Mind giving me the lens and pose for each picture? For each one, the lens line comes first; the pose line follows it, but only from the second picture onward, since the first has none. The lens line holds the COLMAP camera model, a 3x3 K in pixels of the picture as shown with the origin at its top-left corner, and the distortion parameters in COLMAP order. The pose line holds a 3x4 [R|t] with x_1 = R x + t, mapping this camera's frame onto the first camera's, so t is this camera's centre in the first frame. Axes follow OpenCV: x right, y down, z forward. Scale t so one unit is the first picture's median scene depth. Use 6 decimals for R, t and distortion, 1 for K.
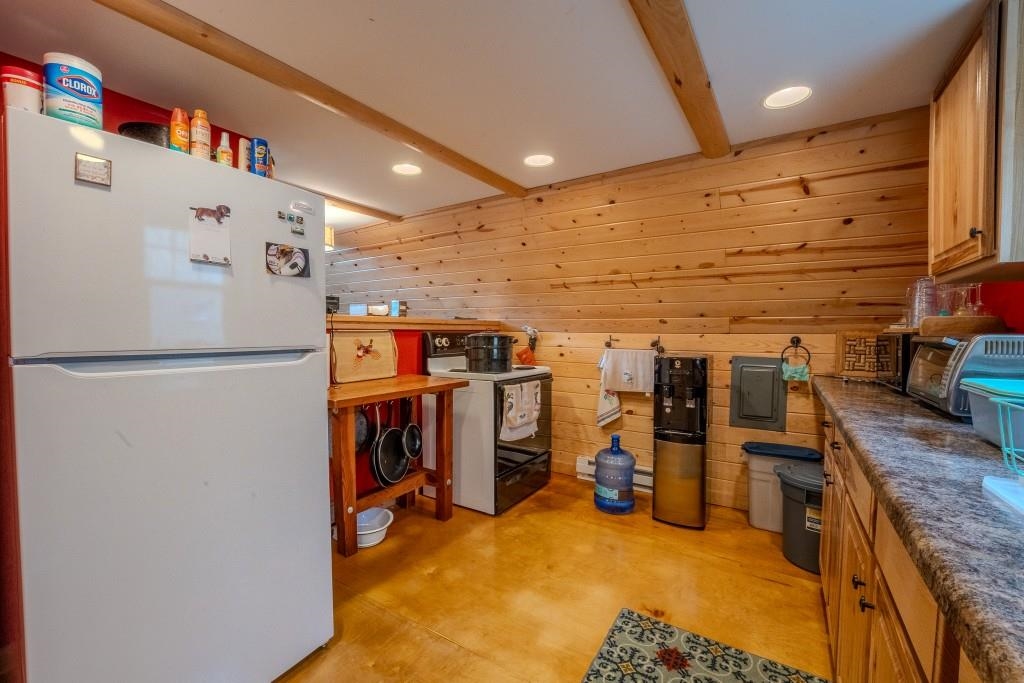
lens RADIAL K [[416.4, 0, 511.2], [0, 416.4, 343.9], [0, 0, 1]] dist [-0.031297, 0.004606]
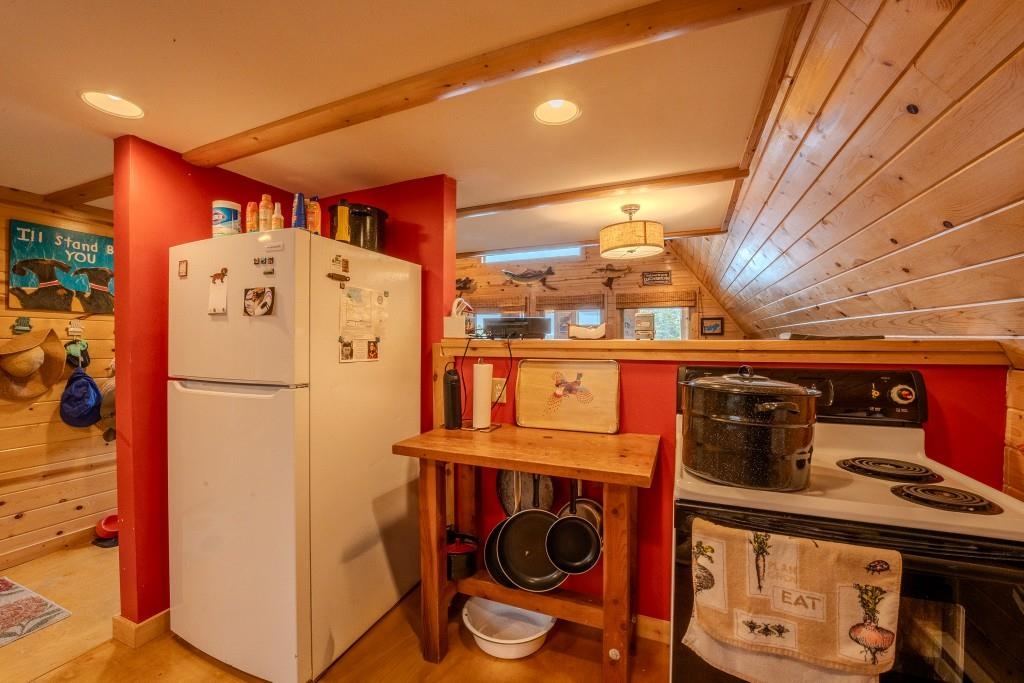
lens RADIAL K [[416.4, 0, 511.2], [0, 416.4, 343.9], [0, 0, 1]] dist [-0.031297, 0.004606]
pose [[0.176551, 0.005585, -0.984276, 0.507334], [-0.028602, 0.999591, 0.000542, -0.087671], [0.983876, 0.028057, 0.176639, 1.162133]]
